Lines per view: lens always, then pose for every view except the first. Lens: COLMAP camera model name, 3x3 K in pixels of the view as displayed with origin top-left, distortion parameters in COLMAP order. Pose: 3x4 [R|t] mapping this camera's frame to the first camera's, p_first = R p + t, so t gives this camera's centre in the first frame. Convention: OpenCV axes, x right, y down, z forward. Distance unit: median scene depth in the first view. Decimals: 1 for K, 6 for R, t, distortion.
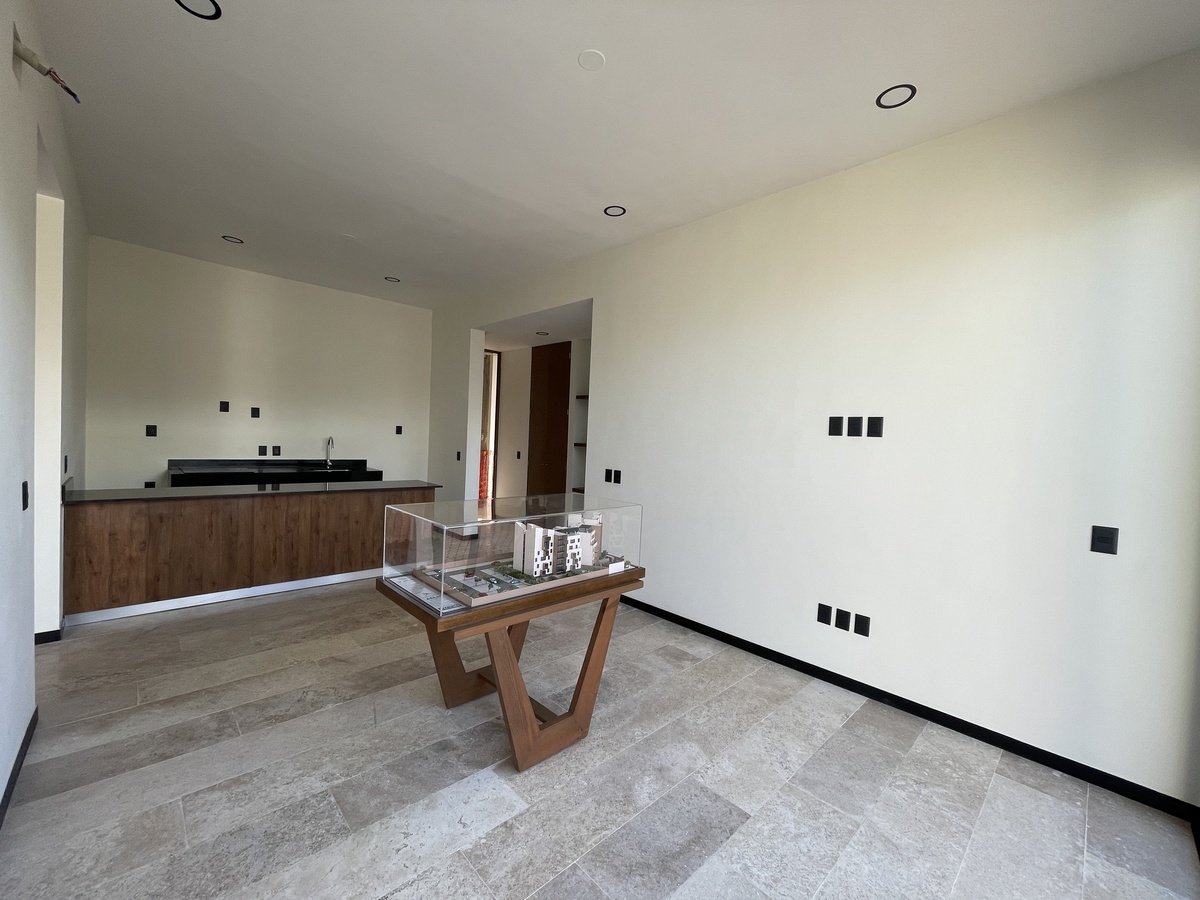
lens RADIAL K [[485.7, 0, 597.5], [0, 485.7, 450.5], [0, 0, 1]] dist [-0.006323, 0.001370]
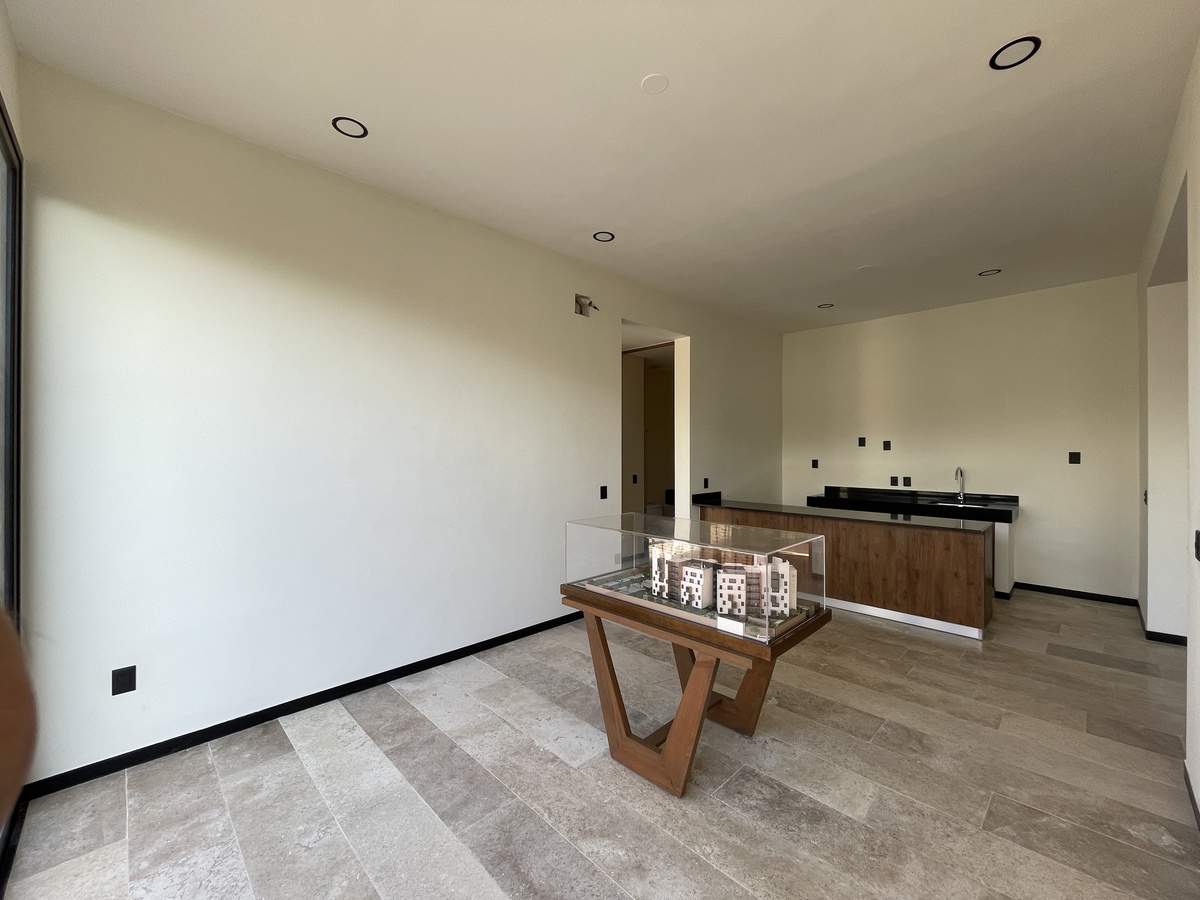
lens RADIAL K [[485.7, 0, 592.7], [0, 485.7, 454.4], [0, 0, 1]] dist [-0.006323, 0.001370]
pose [[0.006218, -0.037840, -0.999264, 0.492467], [-0.030363, 0.998816, -0.038012, 0.002423], [0.999520, 0.030577, 0.005062, 0.460208]]
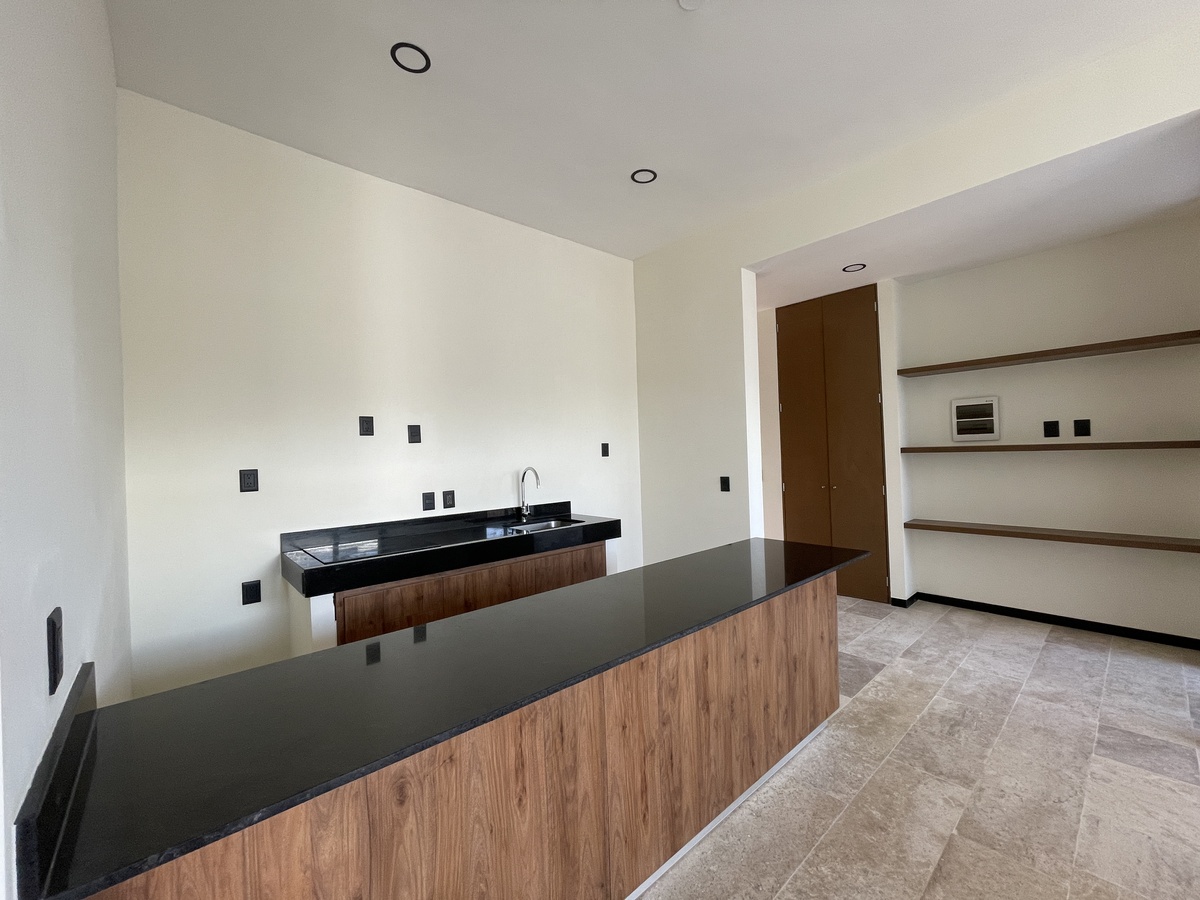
lens RADIAL K [[485.7, 0, 593.5], [0, 485.7, 451.1], [0, 0, 1]] dist [-0.006323, 0.001370]
pose [[0.996040, -0.078954, -0.040869, -0.647071], [0.077501, 0.996343, -0.035986, -0.030723], [0.043561, 0.032676, 0.998516, 0.609118]]
